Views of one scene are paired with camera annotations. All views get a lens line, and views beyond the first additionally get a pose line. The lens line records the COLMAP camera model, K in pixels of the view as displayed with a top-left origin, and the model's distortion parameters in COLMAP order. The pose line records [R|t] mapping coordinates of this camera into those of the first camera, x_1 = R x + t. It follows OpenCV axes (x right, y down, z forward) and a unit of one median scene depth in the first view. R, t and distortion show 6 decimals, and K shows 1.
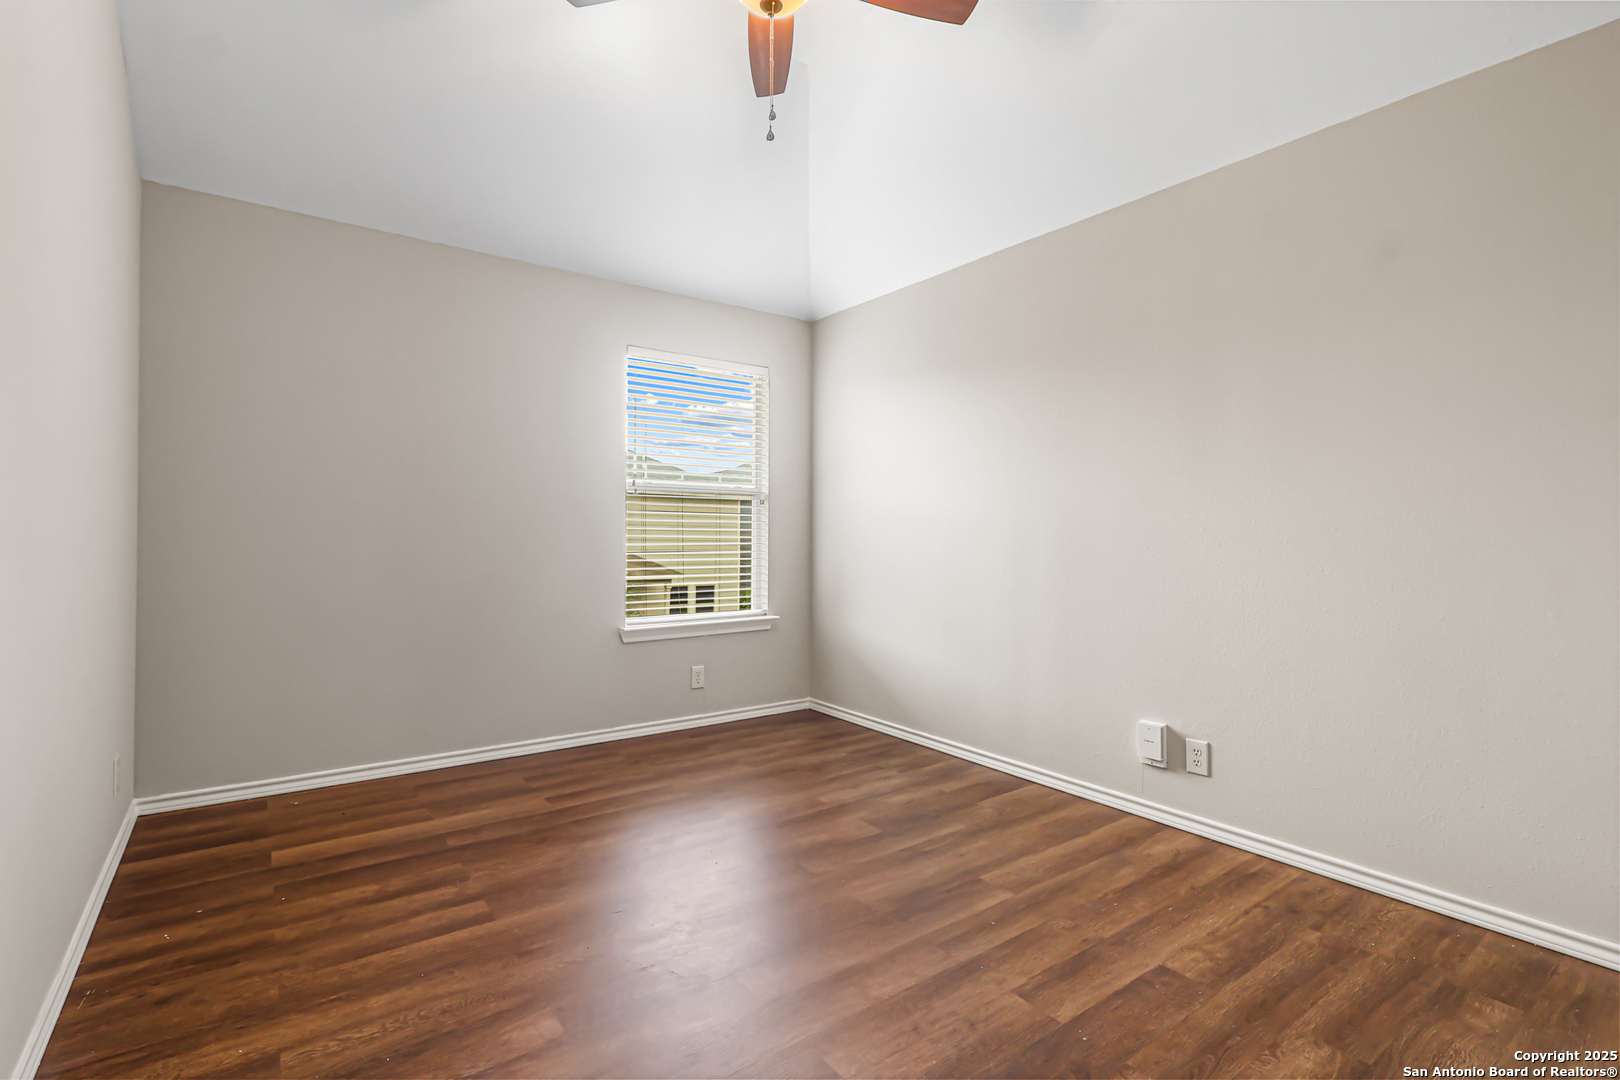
lens RADIAL K [[748.7, 0, 799.5], [0, 748.7, 534.7], [0, 0, 1]] dist [-0.001441, -0.000994]
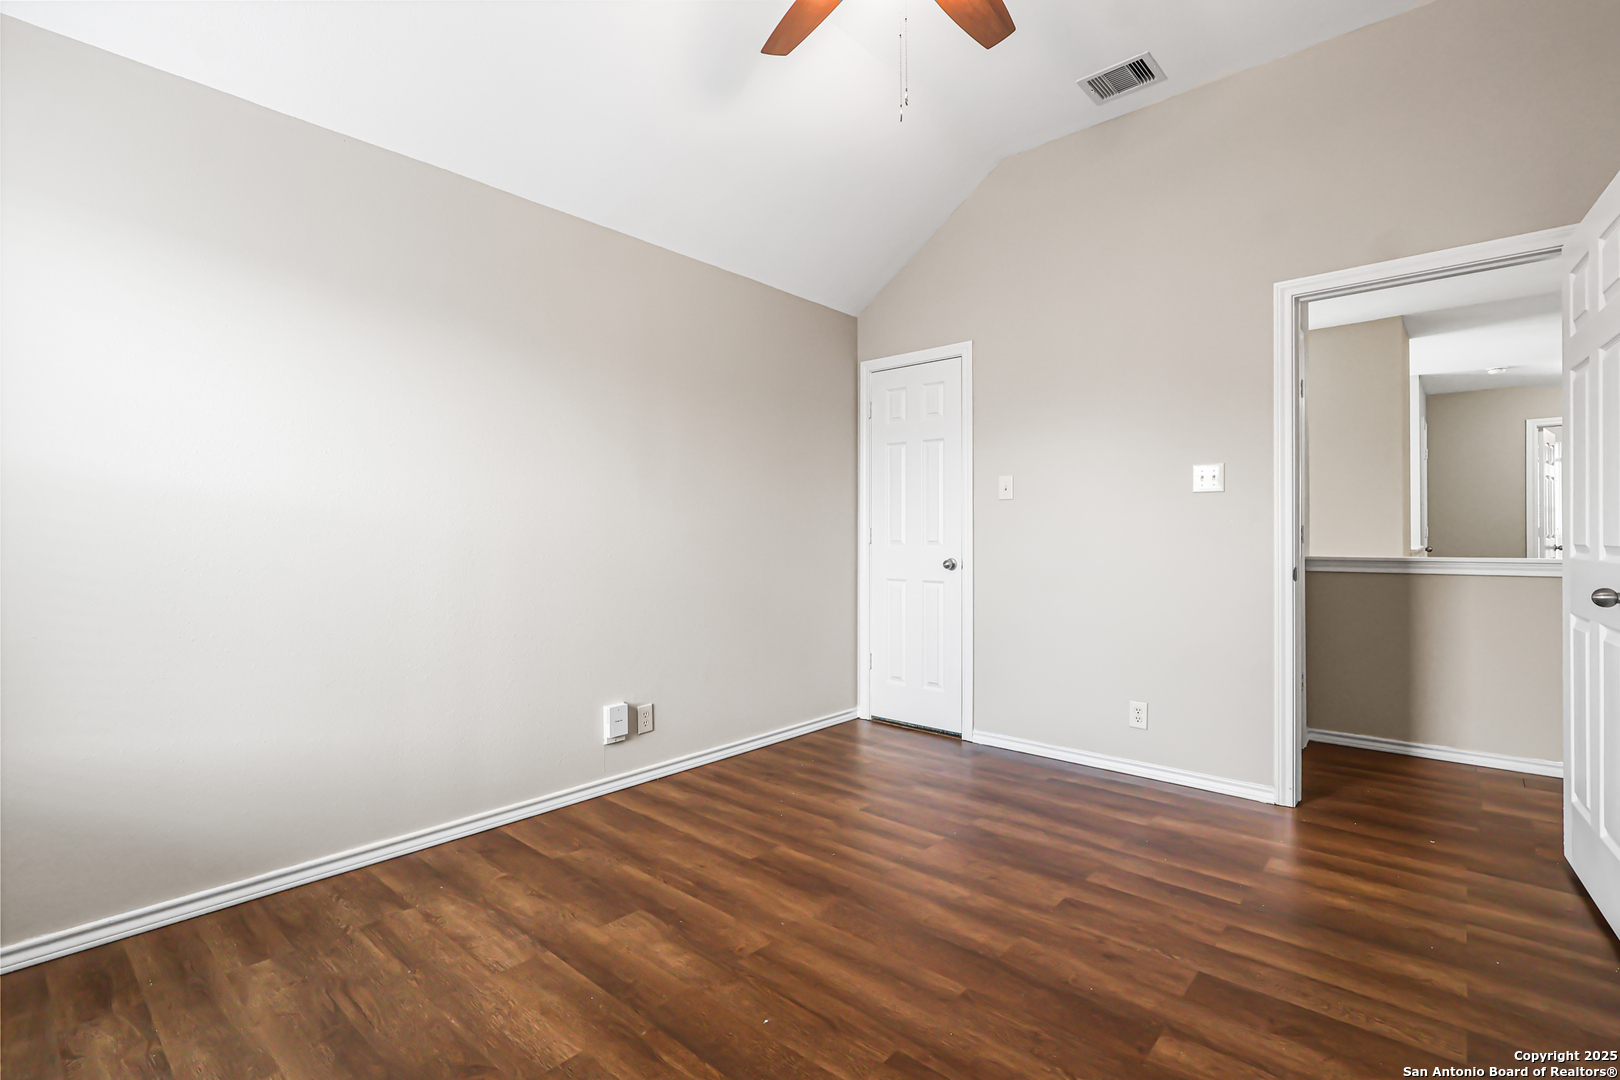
lens RADIAL K [[748.7, 0, 811.1], [0, 748.7, 535.1], [0, 0, 1]] dist [-0.001441, -0.000994]
pose [[-0.228763, -0.001939, 0.973480, -0.716712], [0.001614, 0.999996, 0.002372, -0.001157], [-0.973481, 0.002114, -0.228759, 1.028682]]
